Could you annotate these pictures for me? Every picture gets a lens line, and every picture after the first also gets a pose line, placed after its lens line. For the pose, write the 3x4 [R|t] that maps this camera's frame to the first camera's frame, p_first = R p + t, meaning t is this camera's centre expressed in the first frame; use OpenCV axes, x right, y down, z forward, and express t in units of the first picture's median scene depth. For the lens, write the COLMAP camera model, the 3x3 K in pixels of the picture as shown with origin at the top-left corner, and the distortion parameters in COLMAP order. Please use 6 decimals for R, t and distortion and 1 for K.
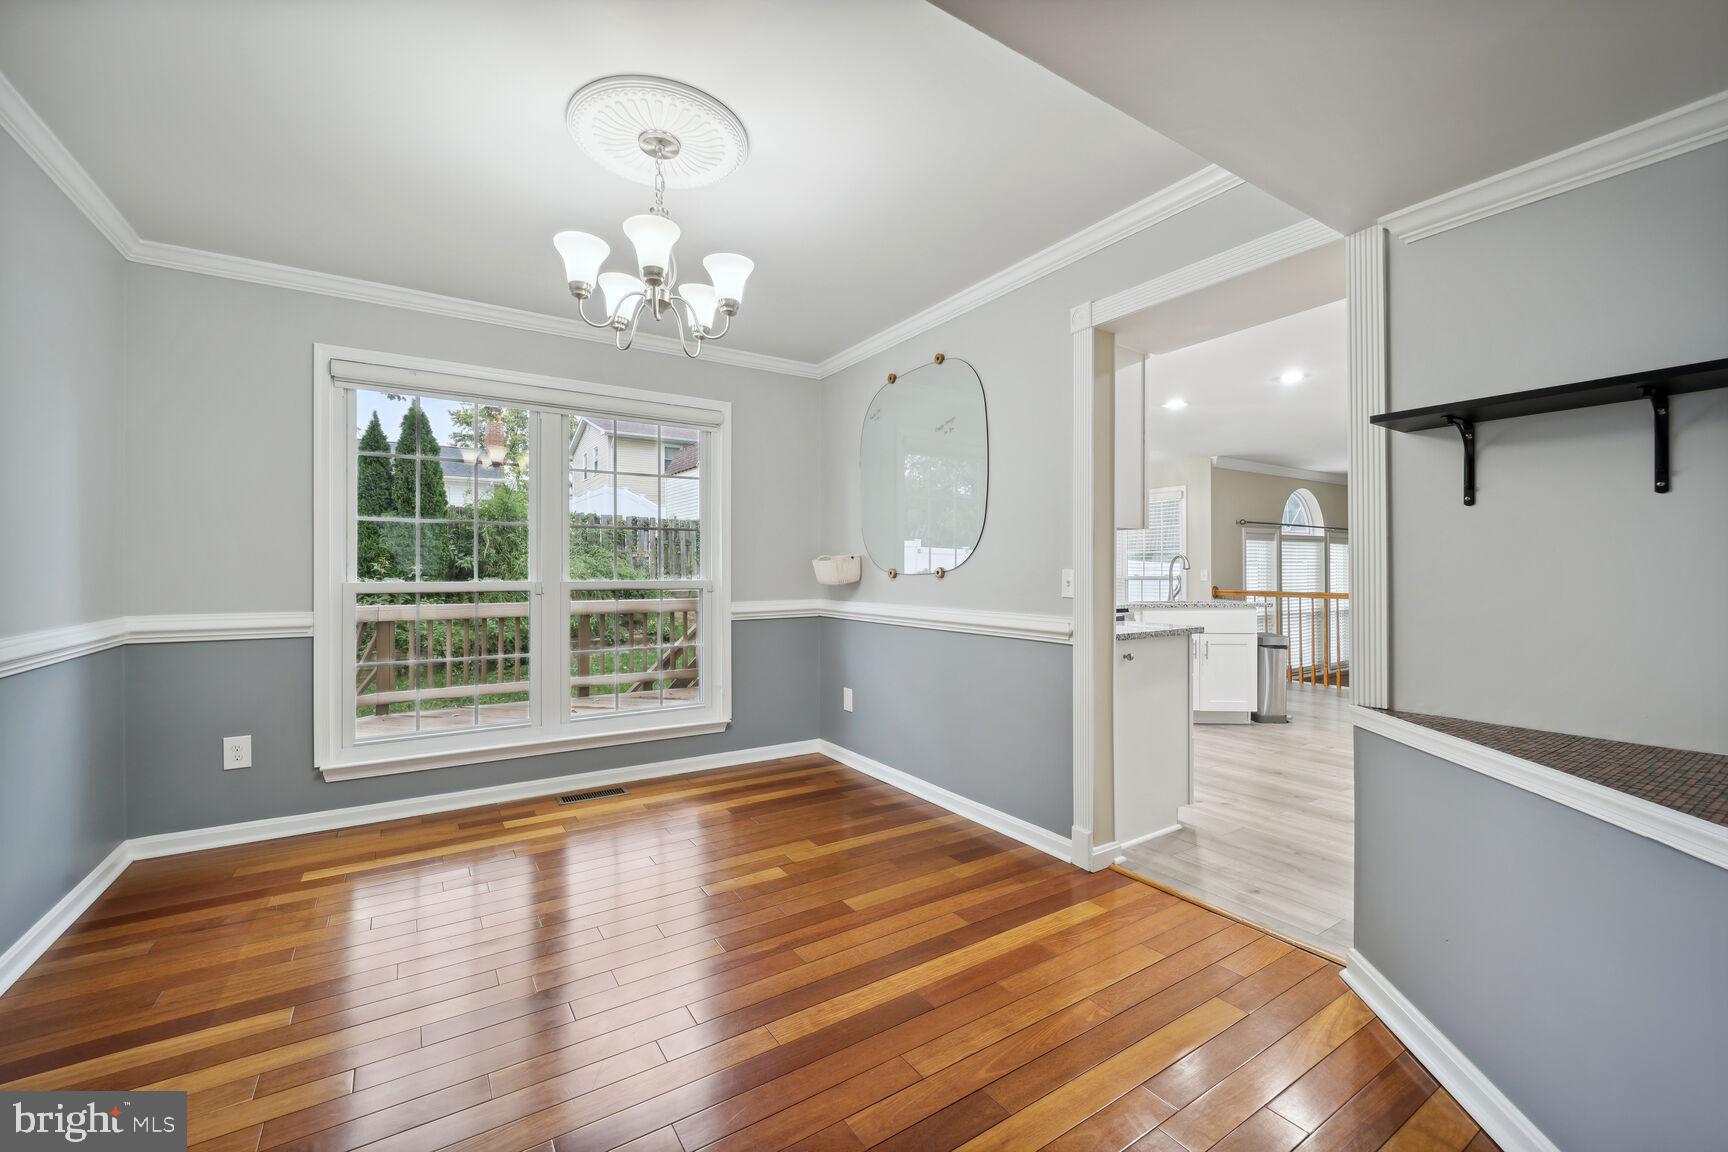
lens RADIAL K [[701.4, 0, 851.6], [0, 701.4, 567.9], [0, 0, 1]] dist [-0.003921, -0.001145]
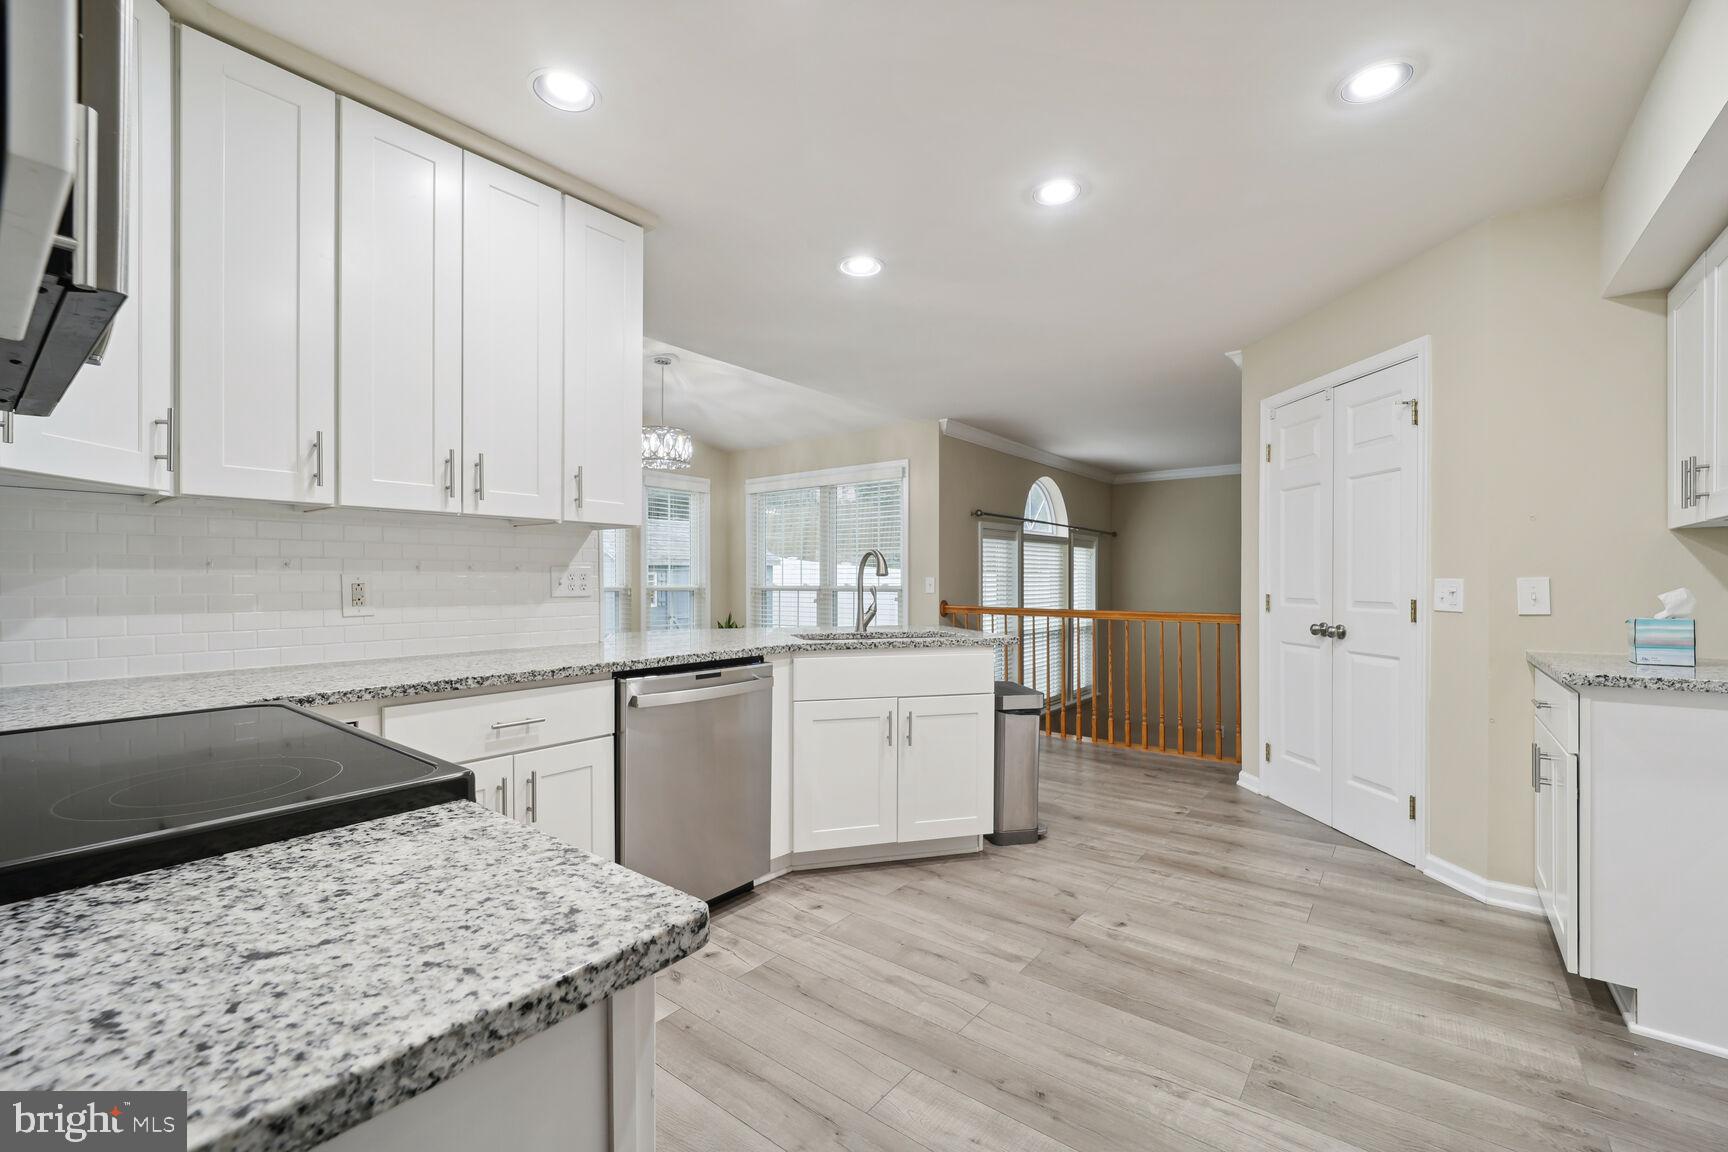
lens RADIAL K [[701.4, 0, 878.3], [0, 701.4, 577.4], [0, 0, 1]] dist [-0.003921, -0.001145]
pose [[0.936155, 0.005615, 0.351542, 0.199619], [-0.005723, 0.999983, -0.000731, 0.003303], [-0.351541, -0.001328, 0.936172, 0.344149]]
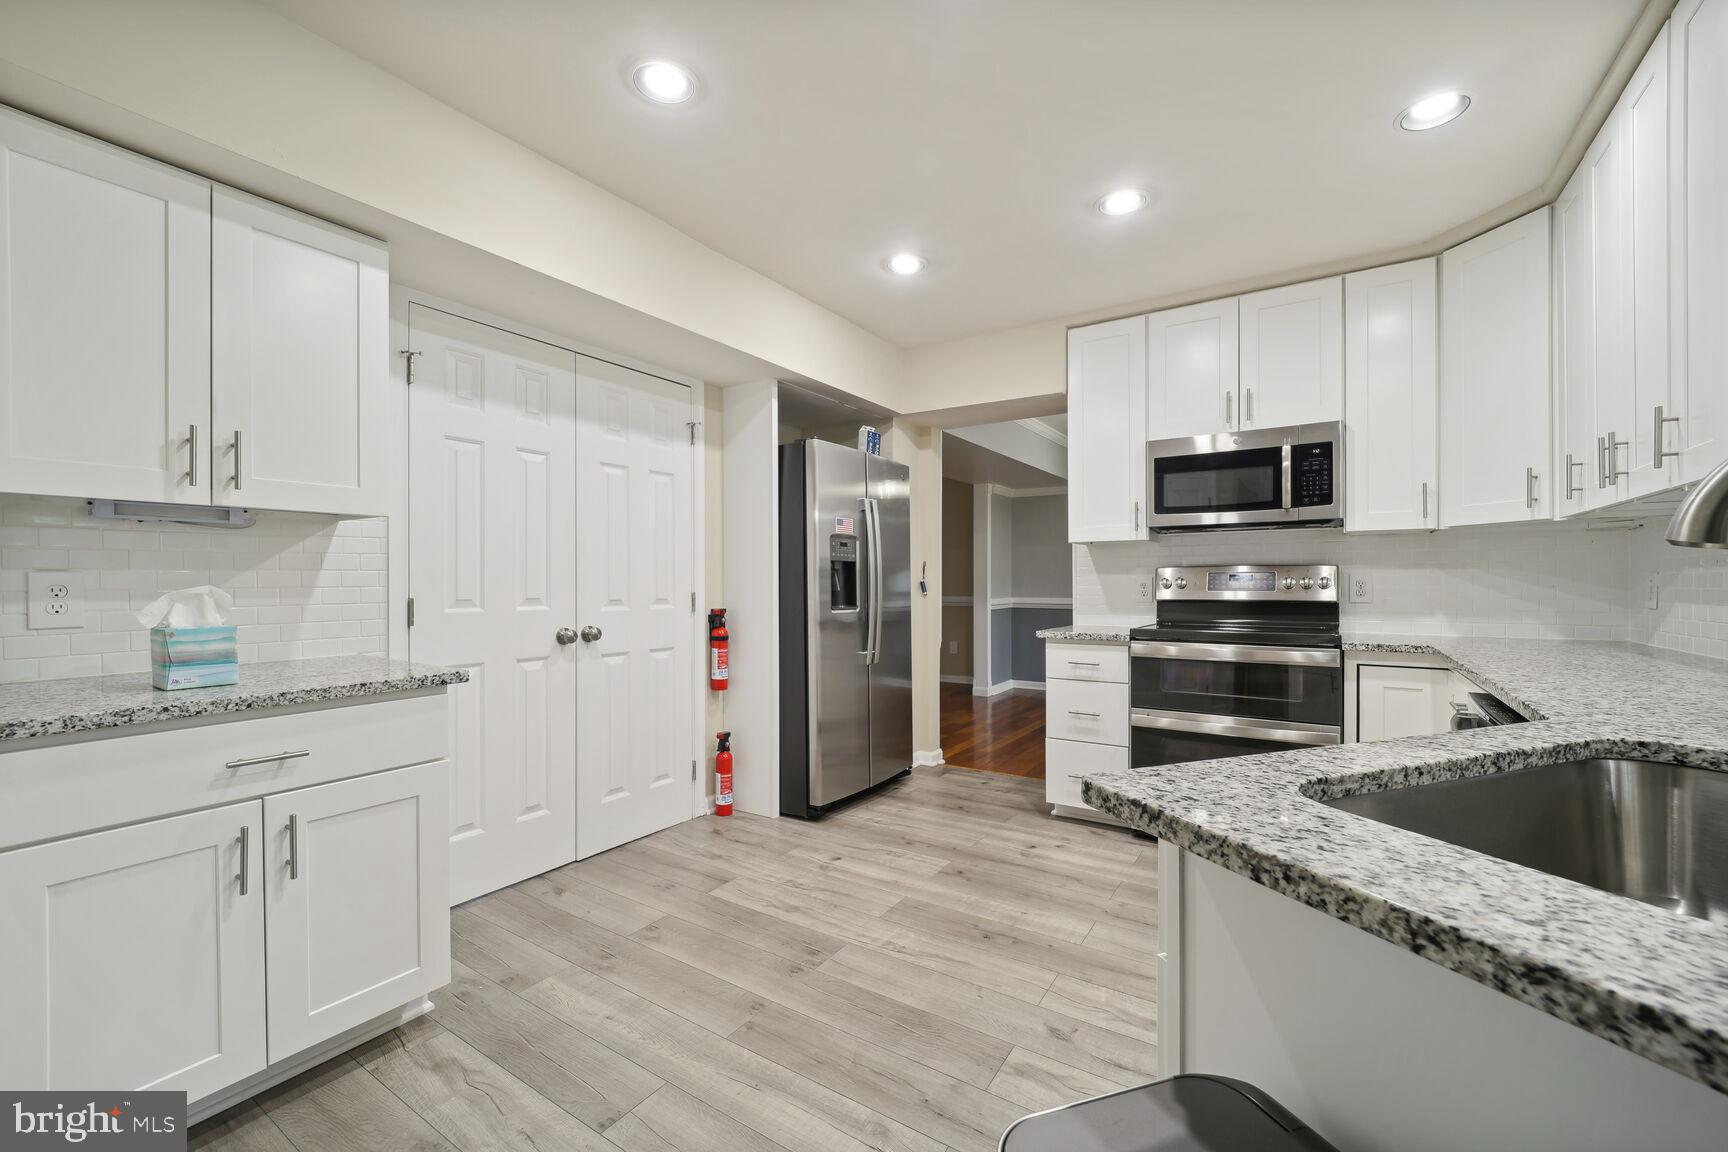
lens RADIAL K [[701.4, 0, 861.1], [0, 701.4, 583.1], [0, 0, 1]] dist [-0.003921, -0.001145]
pose [[-0.910409, 0.004193, -0.413689, 0.601021], [0.004405, 0.999990, 0.000441, 0.005411], [0.413687, -0.001421, -0.910418, 0.934702]]
